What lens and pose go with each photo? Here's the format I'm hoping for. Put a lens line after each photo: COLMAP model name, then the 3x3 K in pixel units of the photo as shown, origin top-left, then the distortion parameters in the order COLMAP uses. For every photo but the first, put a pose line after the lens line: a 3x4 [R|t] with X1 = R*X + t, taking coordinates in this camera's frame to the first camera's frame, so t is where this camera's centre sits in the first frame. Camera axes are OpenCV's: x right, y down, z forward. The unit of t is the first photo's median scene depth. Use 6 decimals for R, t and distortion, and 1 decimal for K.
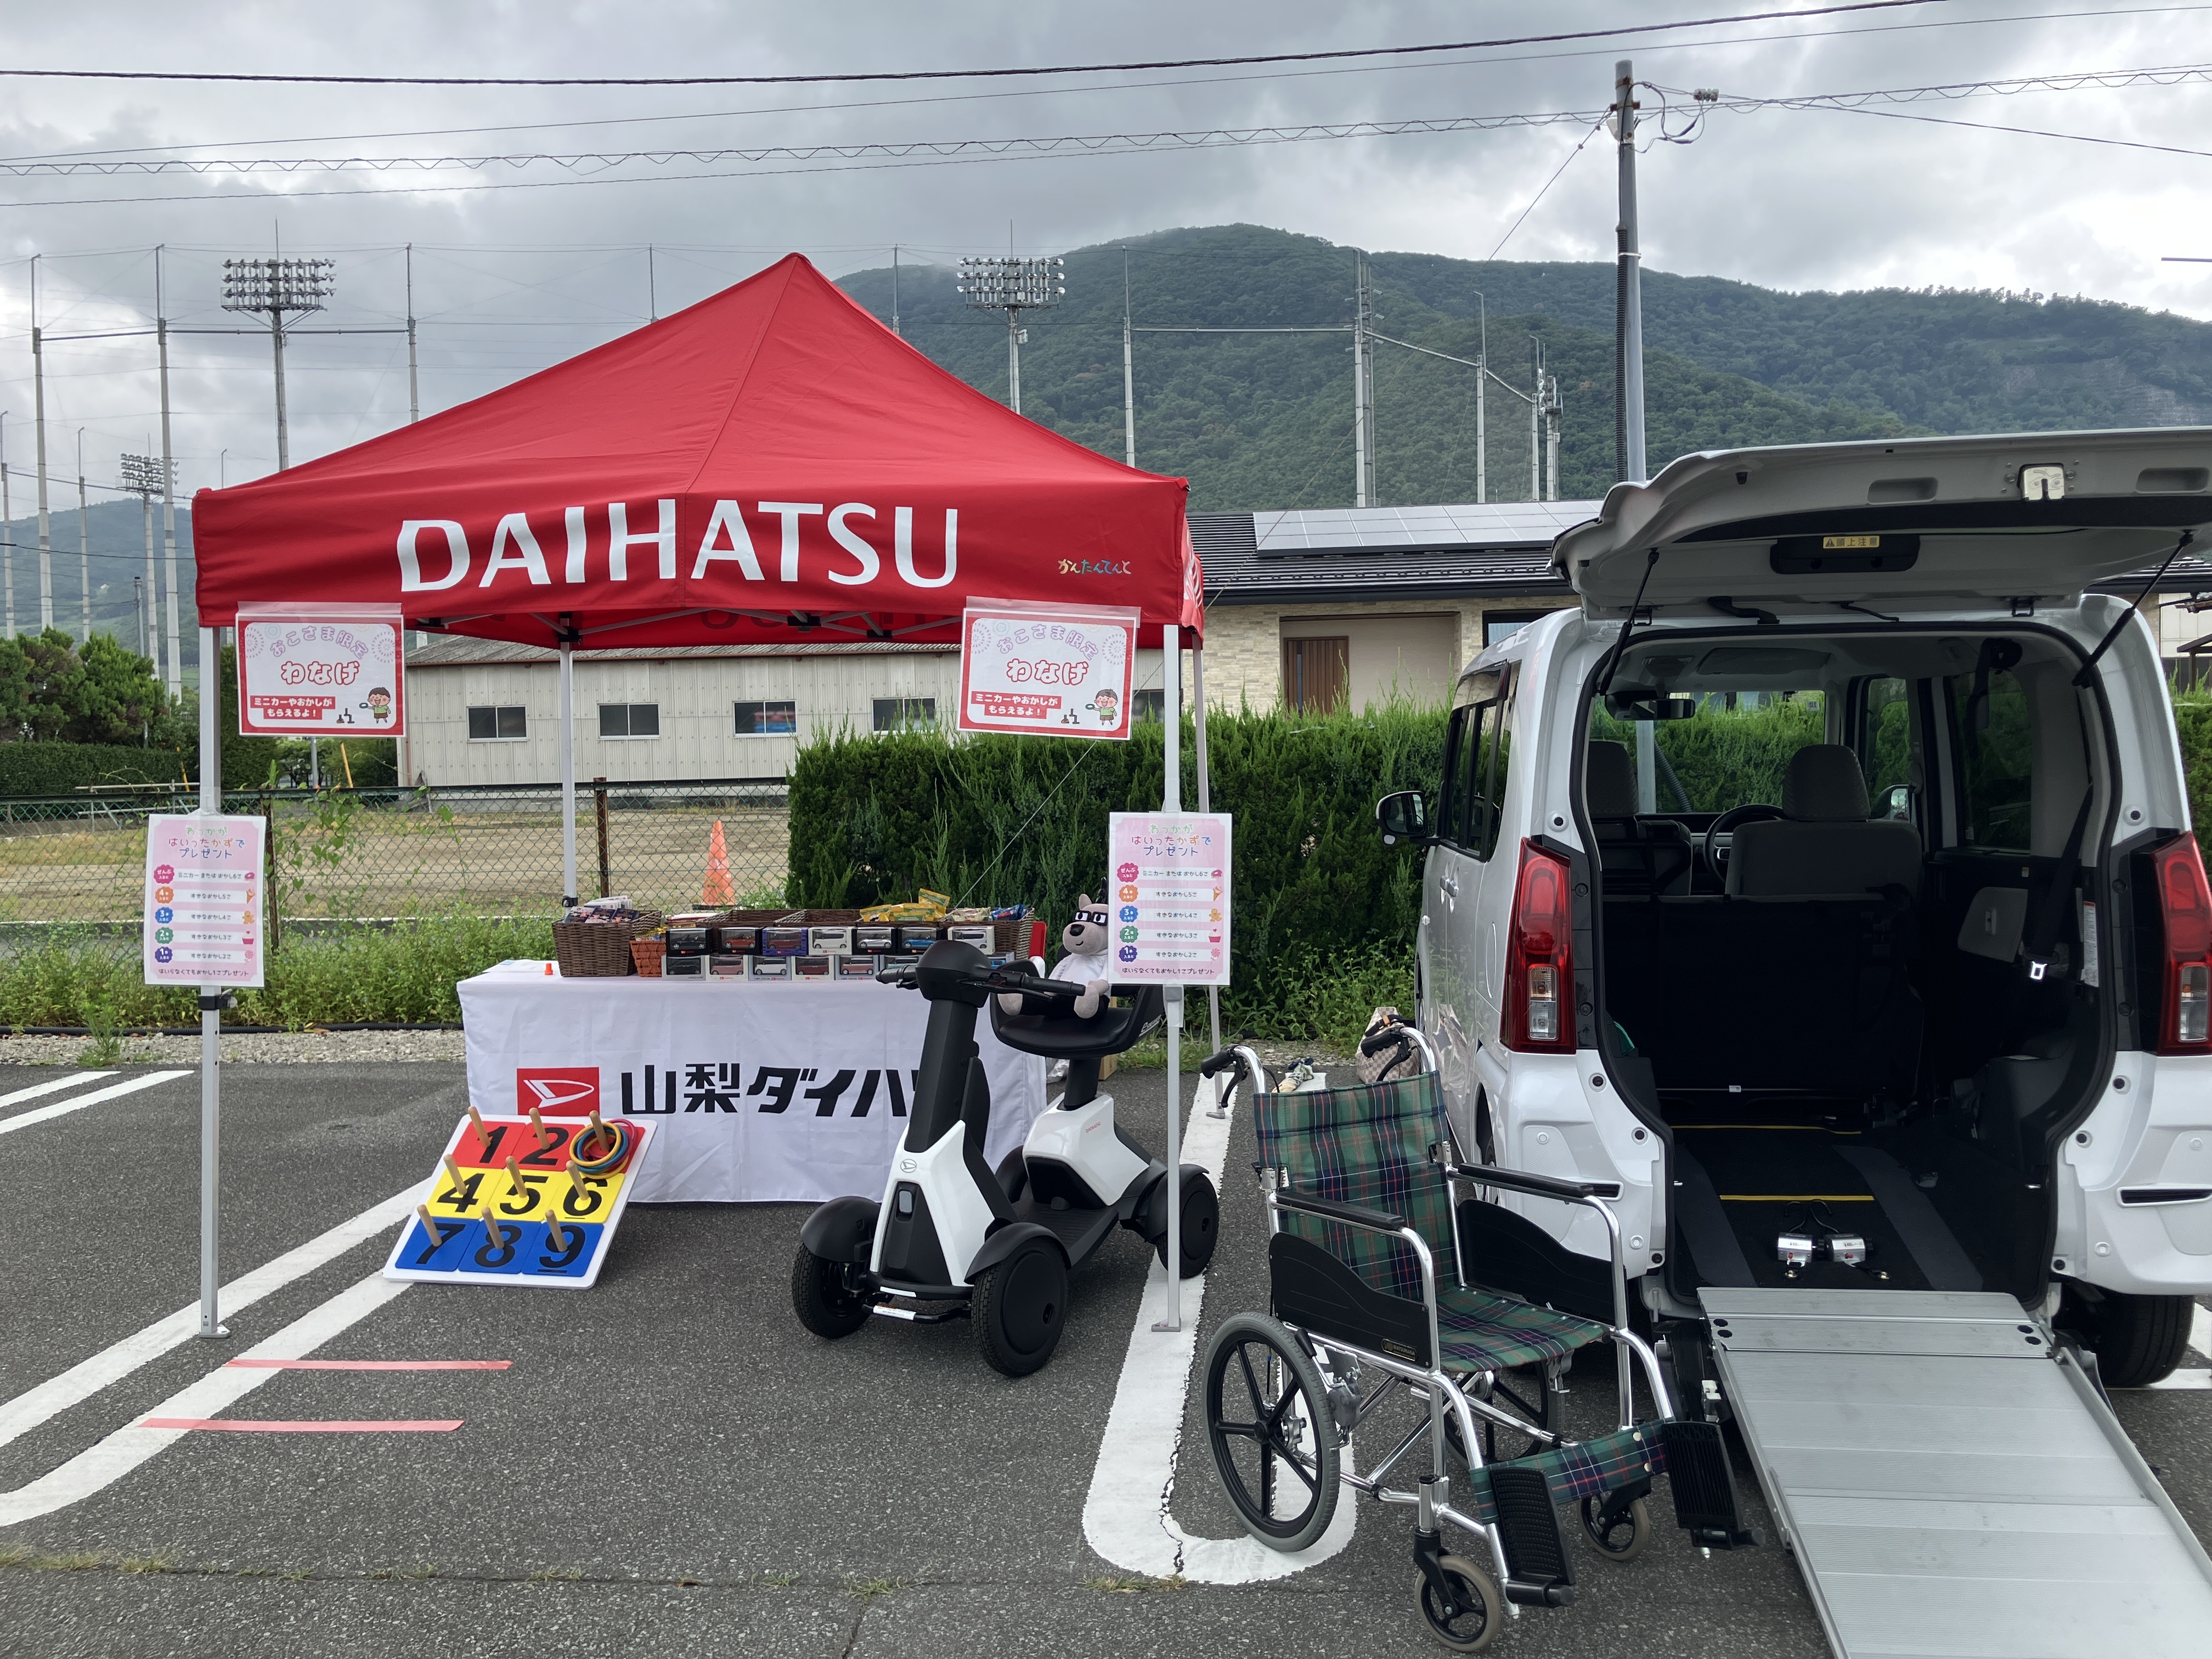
lens RADIAL K [[1777.9, 0, 1098.4], [0, 1777.9, 793.7], [0, 0, 1]] dist [0.033887, -0.052034]
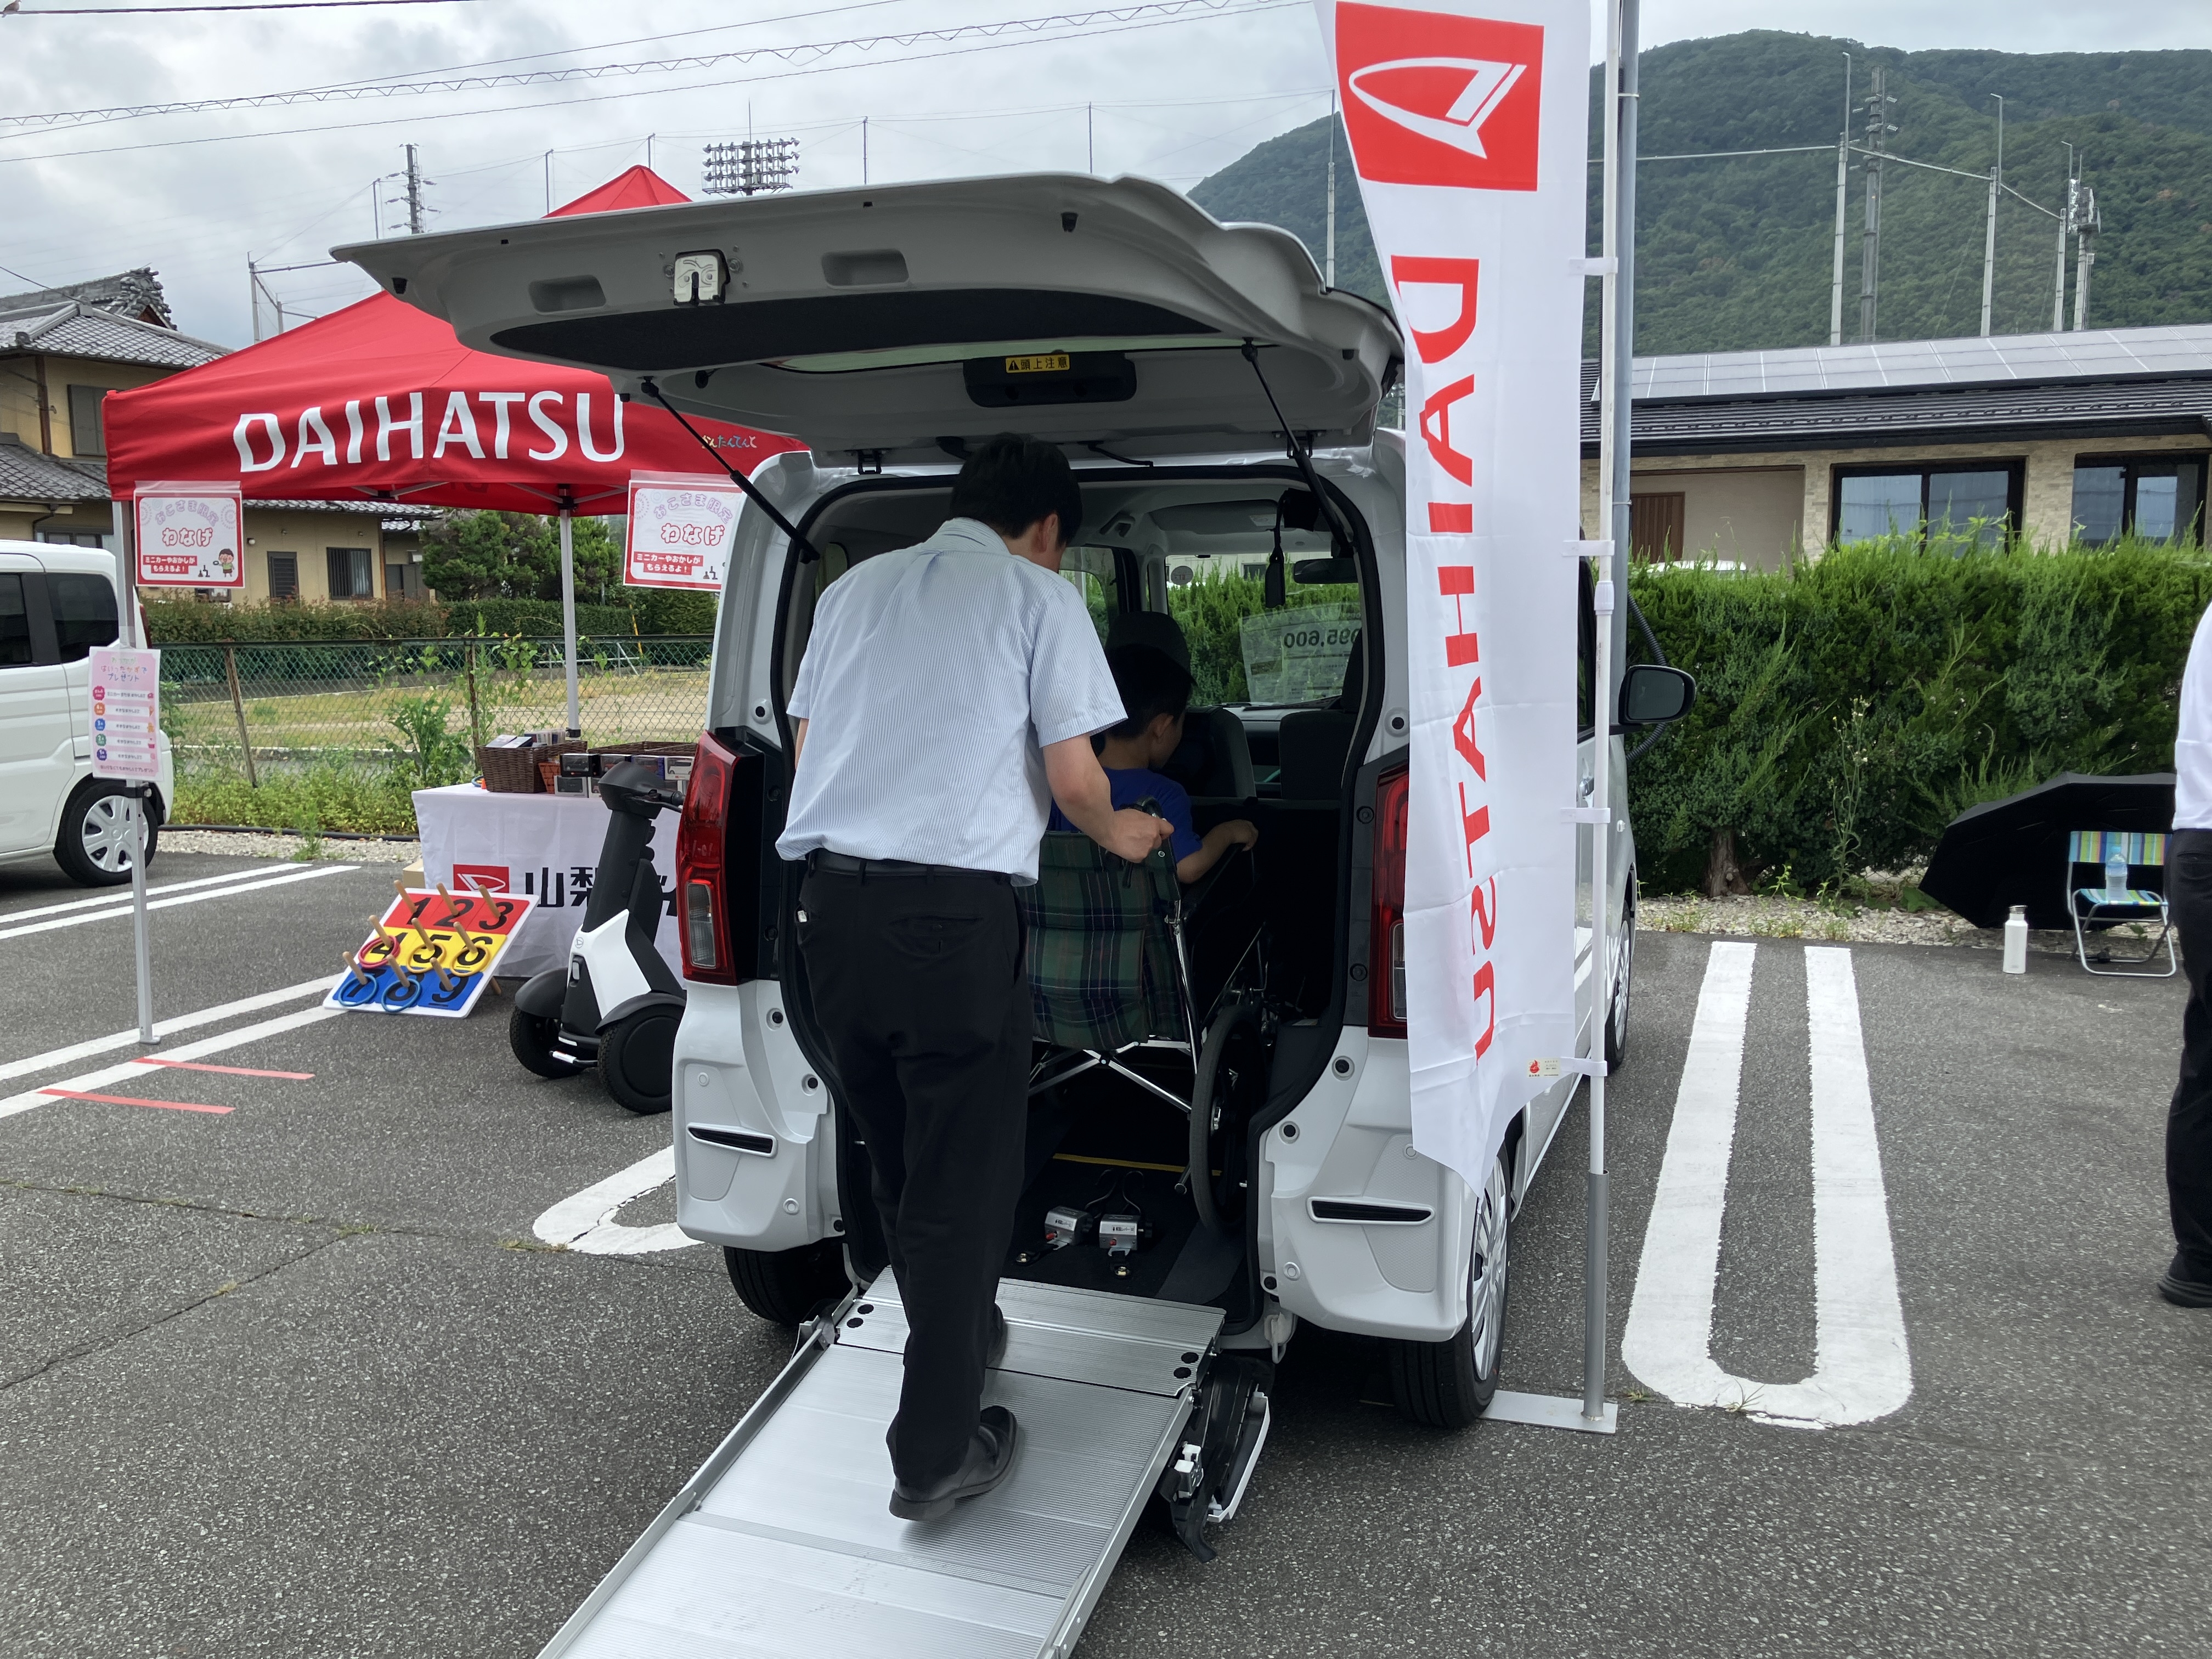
lens RADIAL K [[1777.9, 0, 1060.9], [0, 1777.9, 836.2], [0, 0, 1]] dist [0.033887, -0.052034]
pose [[0.963753, 0.040539, -0.263698, 0.481584], [-0.014084, 0.994741, 0.101452, 0.005999], [0.266424, -0.094061, 0.959255, -0.075132]]
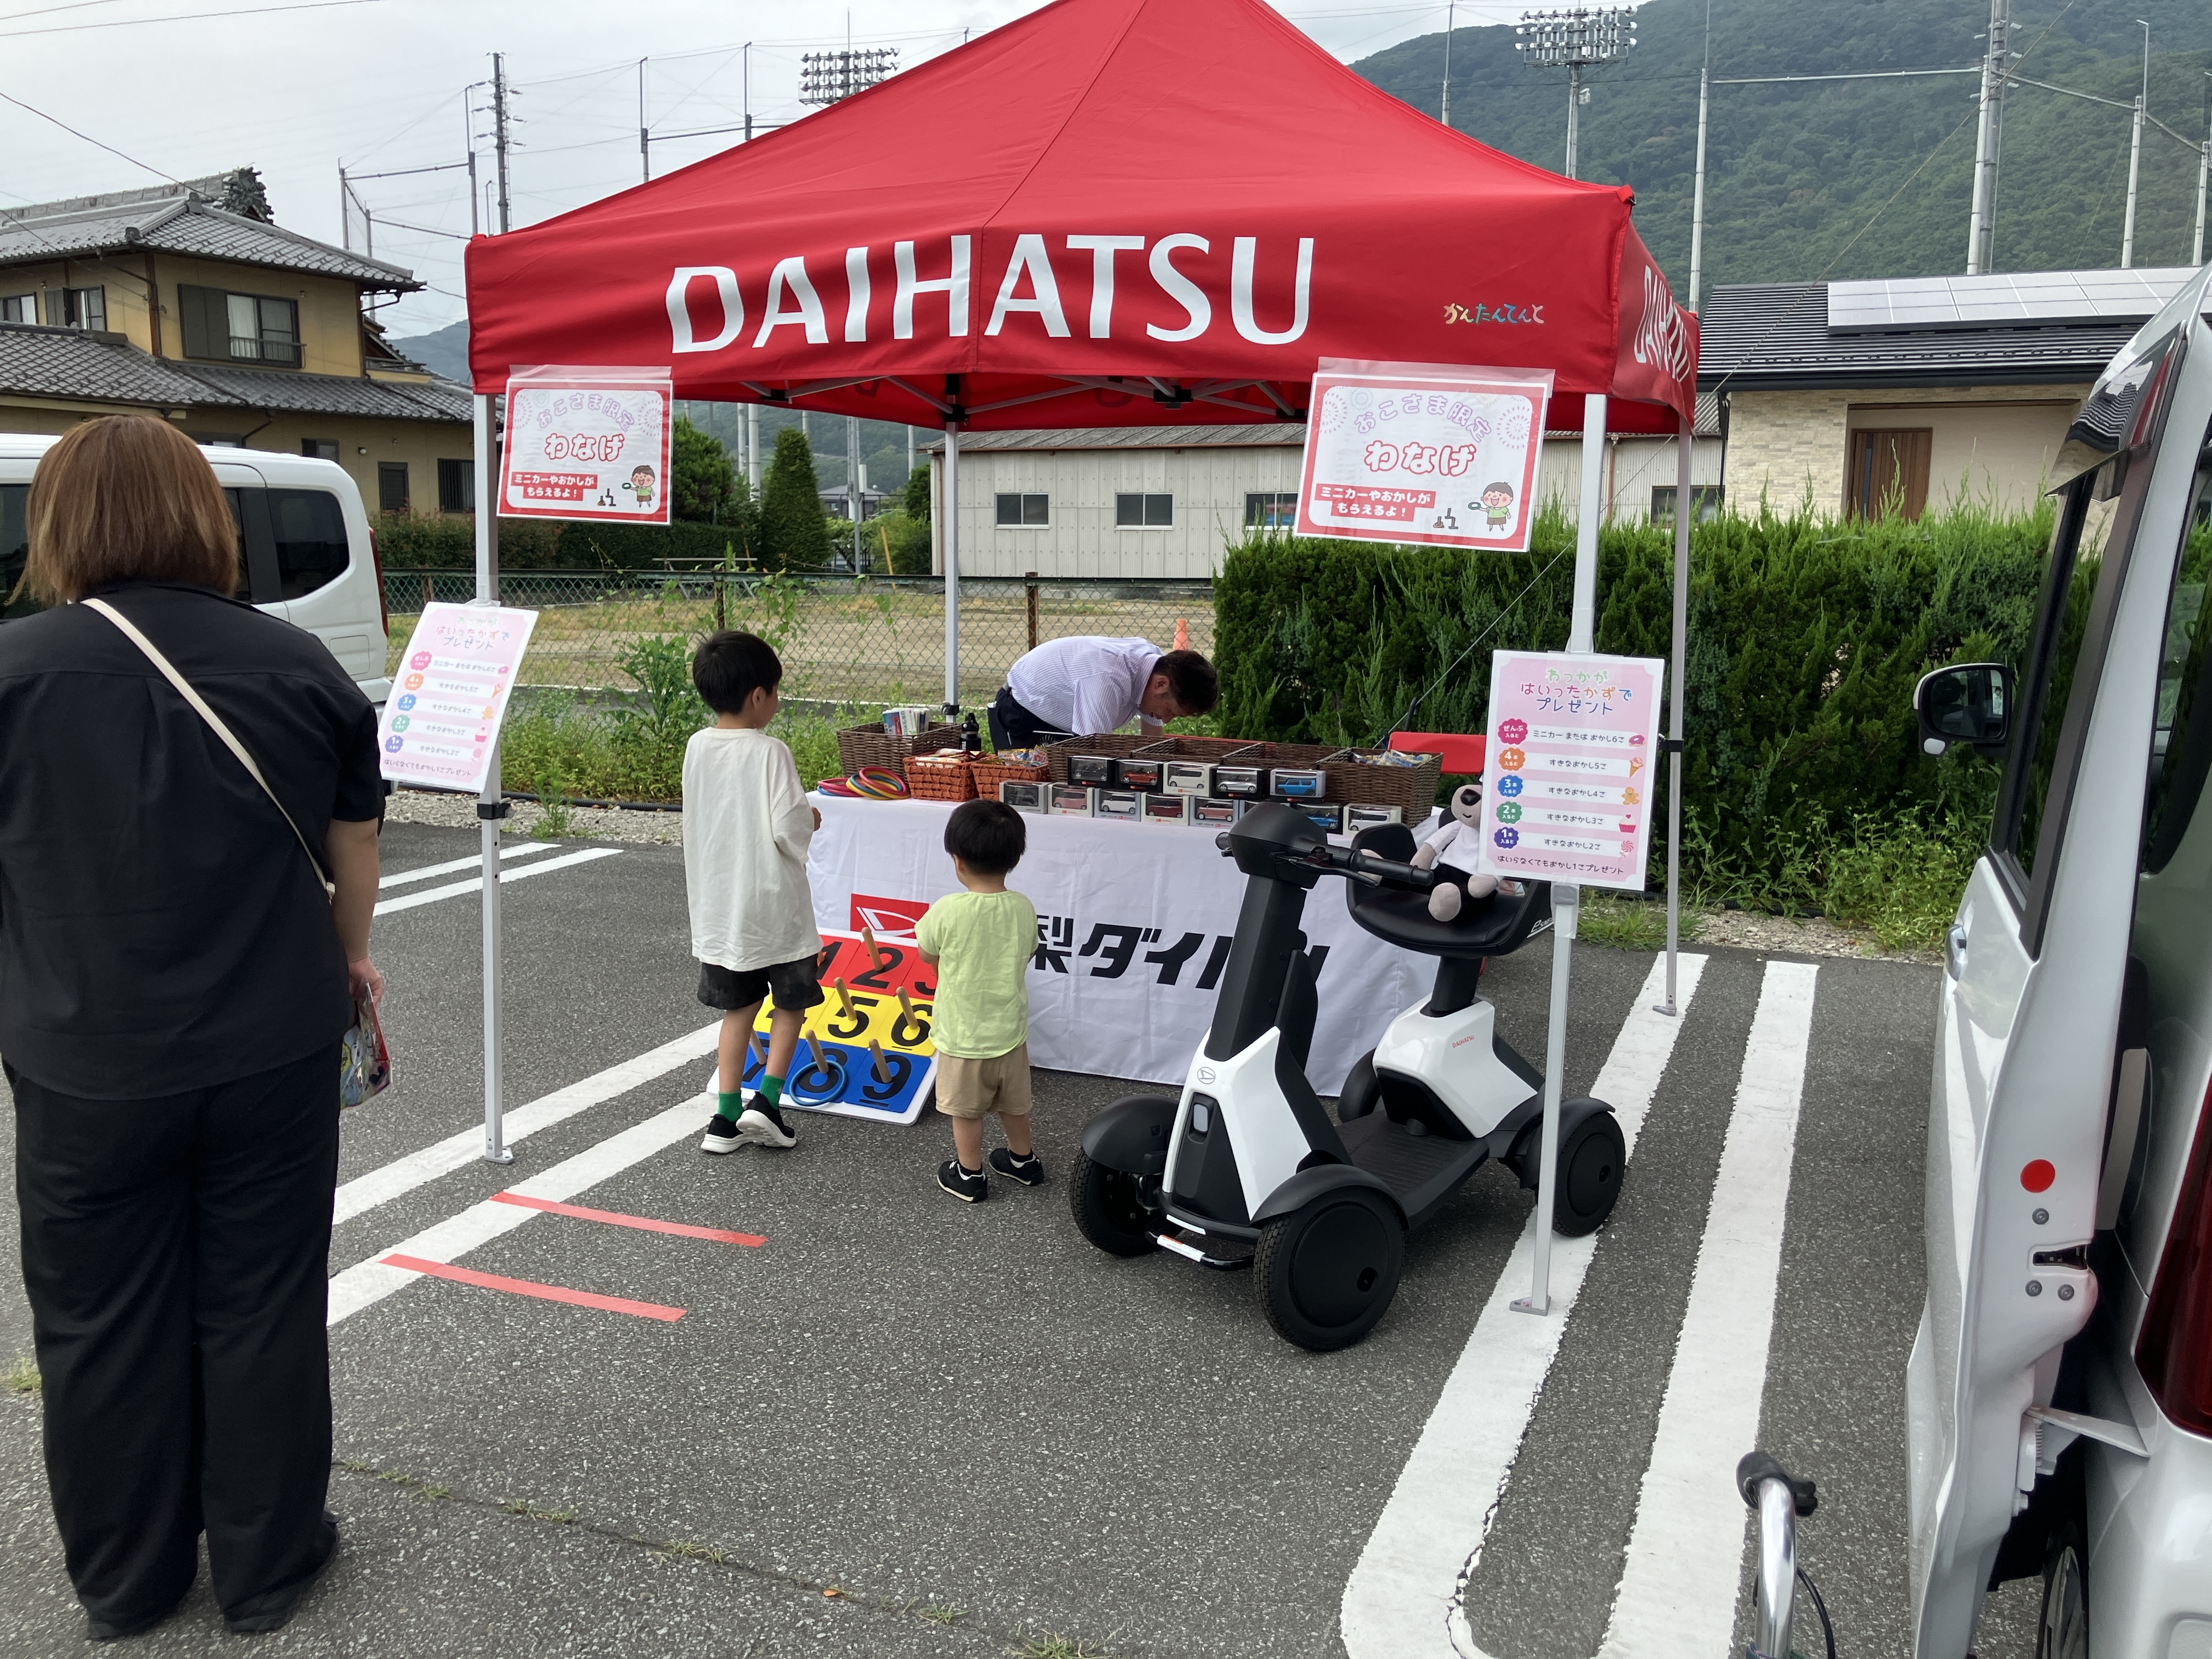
lens RADIAL K [[1777.9, 0, 1088.3], [0, 1777.9, 812.5], [0, 0, 1]] dist [0.033887, -0.052034]
pose [[0.955719, 0.071634, -0.285429, 0.057783], [-0.035463, 0.990887, 0.129941, -0.012280], [0.292136, -0.114065, 0.949550, 0.206485]]
